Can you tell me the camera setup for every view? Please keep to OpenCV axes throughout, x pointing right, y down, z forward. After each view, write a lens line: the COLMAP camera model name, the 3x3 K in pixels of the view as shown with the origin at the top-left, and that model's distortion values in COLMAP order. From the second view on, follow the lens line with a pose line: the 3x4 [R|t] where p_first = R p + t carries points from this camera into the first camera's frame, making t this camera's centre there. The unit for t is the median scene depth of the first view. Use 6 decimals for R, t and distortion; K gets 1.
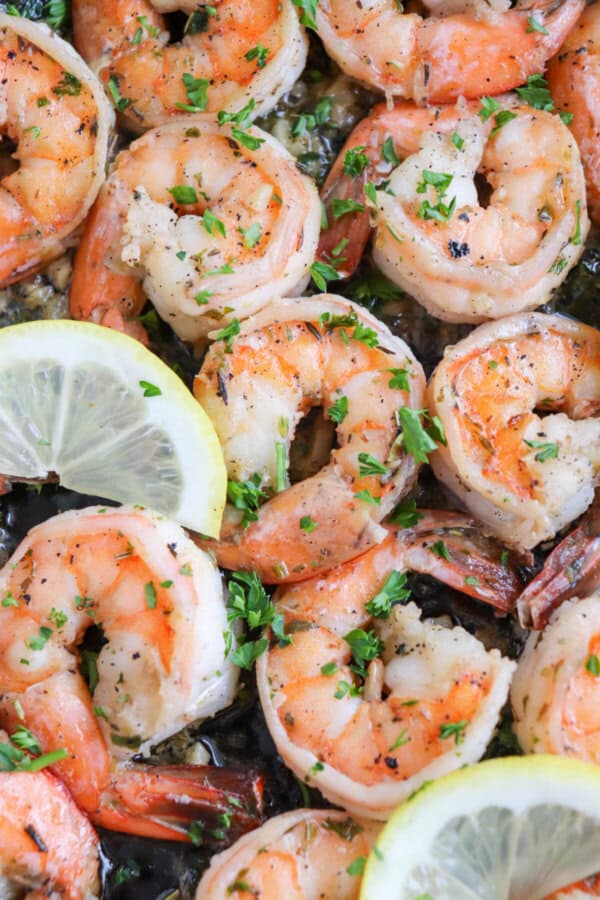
lens RADIAL K [[1478.3, 0, 298.1], [0, 1478.3, 455.5], [0, 0, 1]] dist [-0.002296, 0.143547]
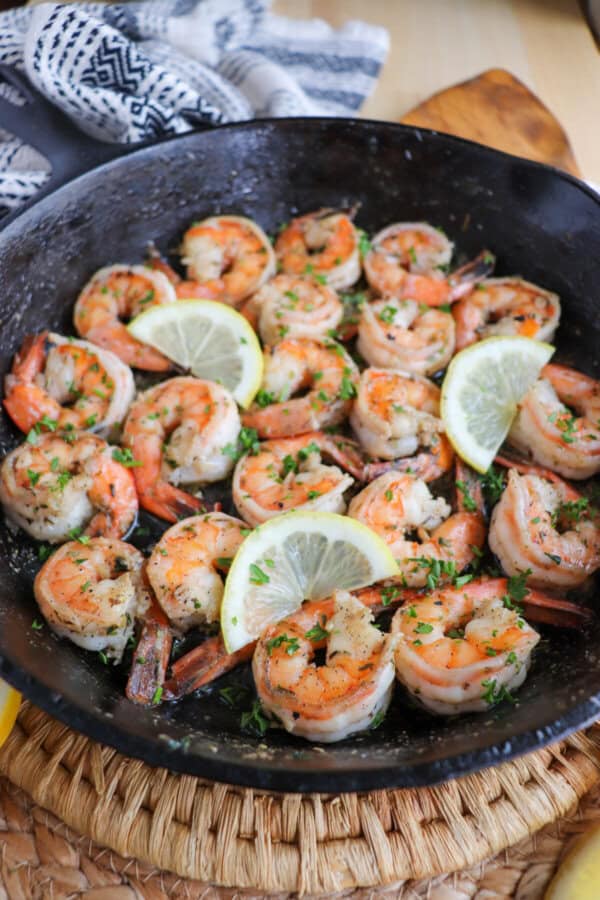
lens RADIAL K [[726.5, 0, 300.0], [0, 726.5, 450.0], [0, 0, 1]] dist [-0.165690, 0.003809]
pose [[0.934104, 0.313418, -0.170933, 0.224715], [-0.355751, 0.857220, -0.372310, 0.482476], [0.029839, 0.408586, 0.912232, 0.045697]]
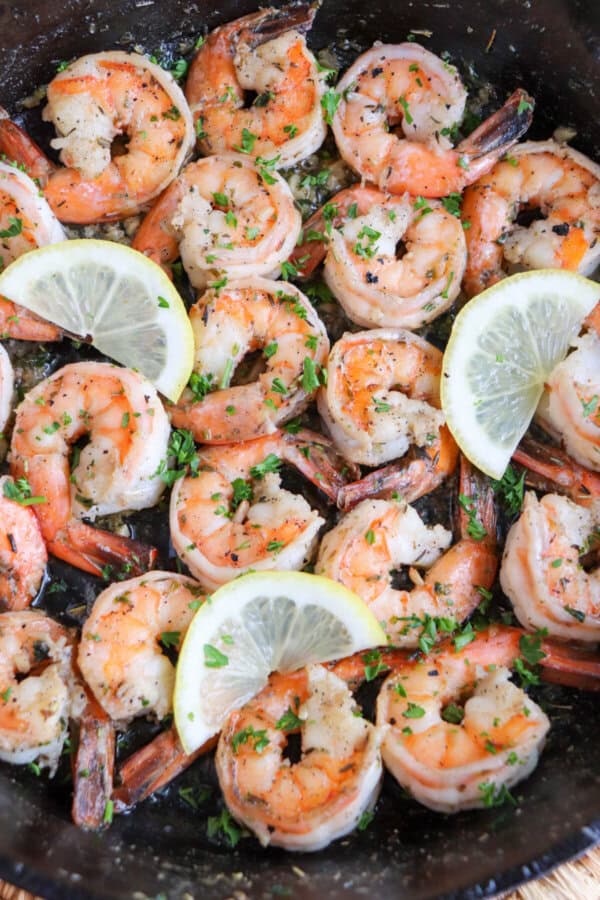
lens RADIAL K [[1582.6, 0, 306.2], [0, 1582.6, 457.6], [0, 0, 1]] dist [0.044754, 0.290303]
pose [[0.955470, 0.293819, -0.027346, 0.146216], [-0.295067, 0.952422, -0.076345, 0.201845], [0.003614, 0.081014, 0.996706, -0.714347]]
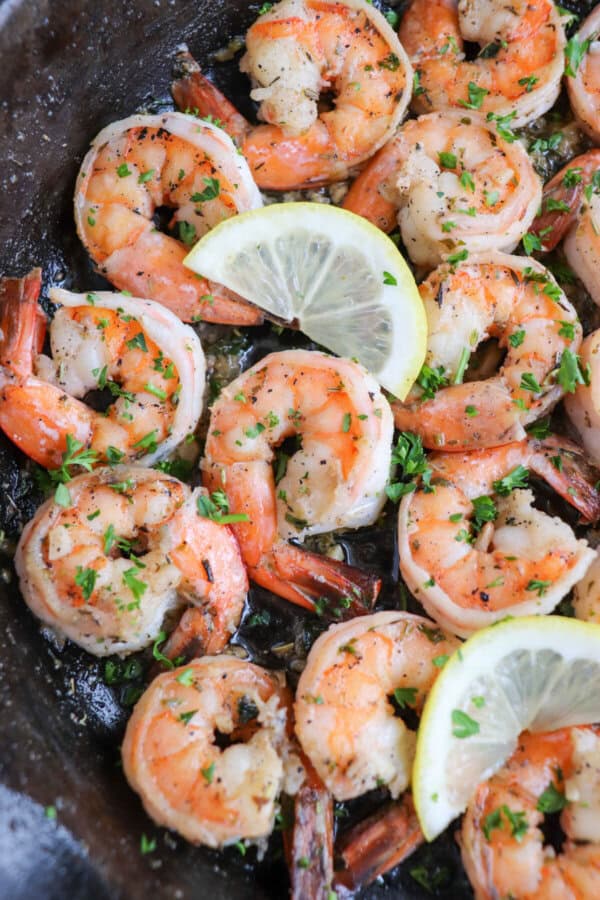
lens RADIAL K [[970.9, 0, 300.0], [0, 970.9, 450.0], [0, 0, 1]] dist [-0.143902, 0.193024]
pose [[0.951234, 0.306668, -0.033294, -0.099668], [-0.307233, 0.951541, -0.013341, 0.137494], [0.027589, 0.022920, 0.999357, 0.125372]]
